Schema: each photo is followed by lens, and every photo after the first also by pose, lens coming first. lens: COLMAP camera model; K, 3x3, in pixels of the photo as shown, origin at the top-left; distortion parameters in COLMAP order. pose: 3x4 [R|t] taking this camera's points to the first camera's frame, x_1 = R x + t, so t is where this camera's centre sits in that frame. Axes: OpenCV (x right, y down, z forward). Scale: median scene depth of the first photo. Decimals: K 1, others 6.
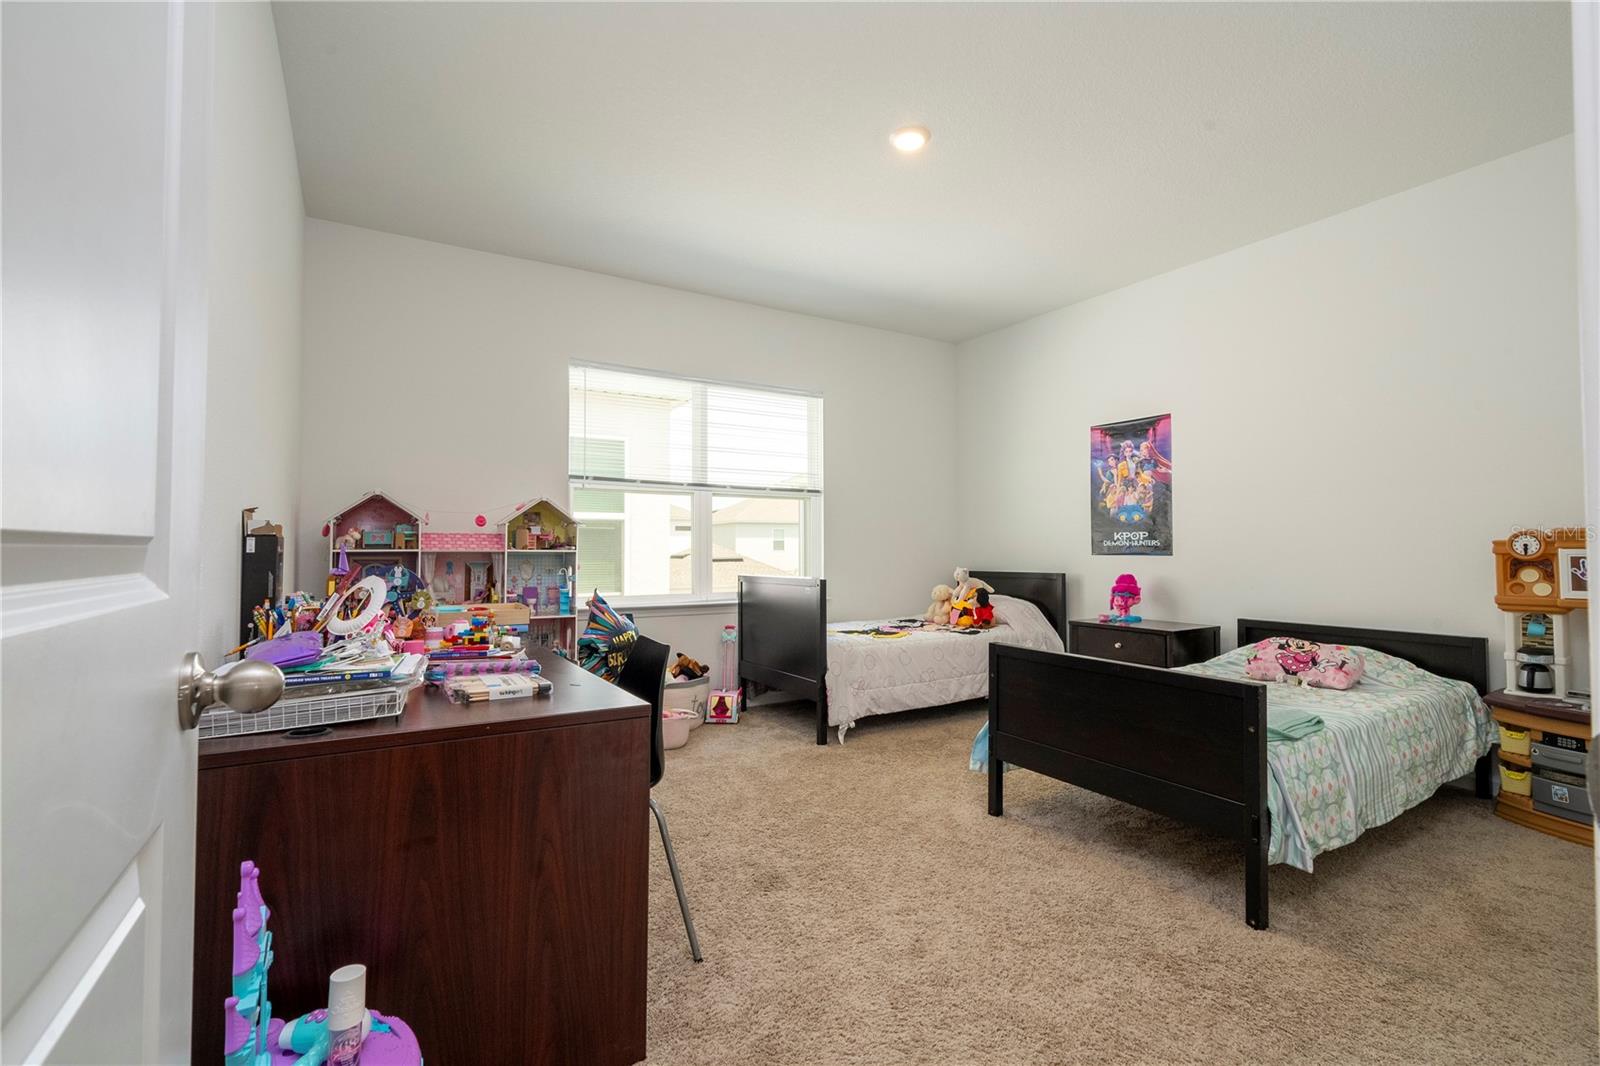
lens RADIAL K [[726.9, 0, 807.7], [0, 726.9, 531.7], [0, 0, 1]] dist [0.017297, 0.000009]
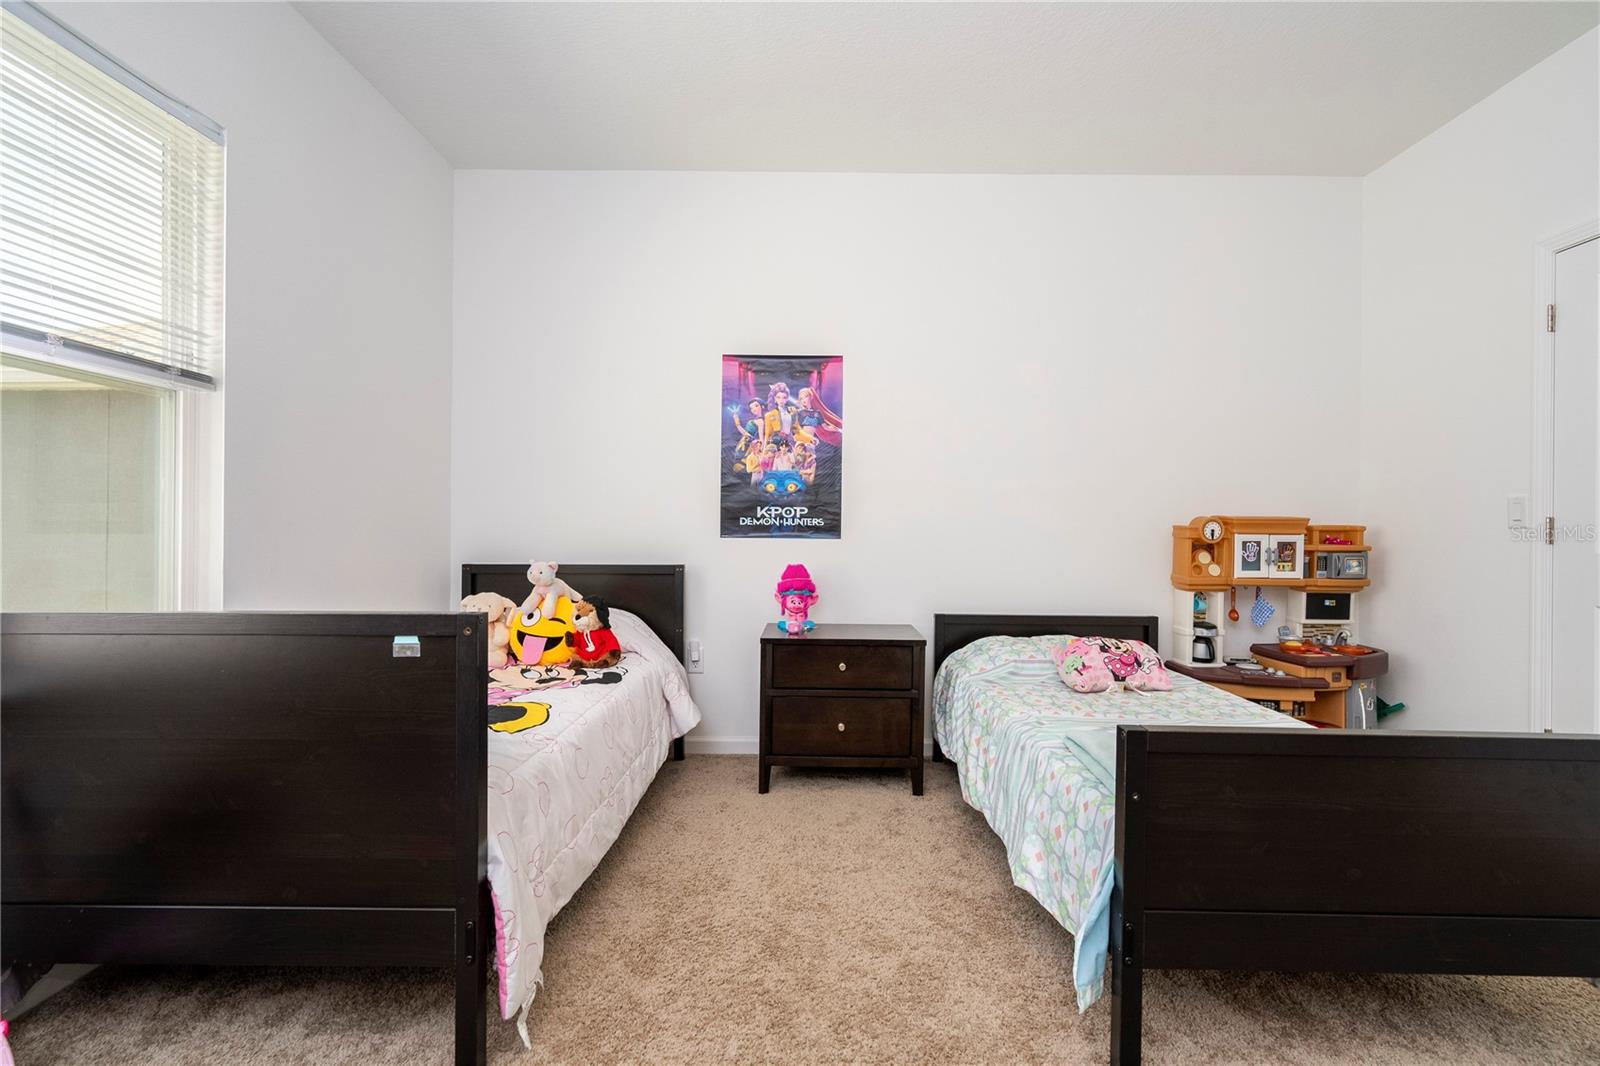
lens RADIAL K [[726.9, 0, 807.7], [0, 726.9, 531.7], [0, 0, 1]] dist [0.017297, 0.000009]
pose [[0.521704, 0.000199, 0.853126, -0.177529], [-0.029925, 0.999389, 0.018067, 0.011634], [-0.852601, -0.034955, 0.521392, 0.606193]]
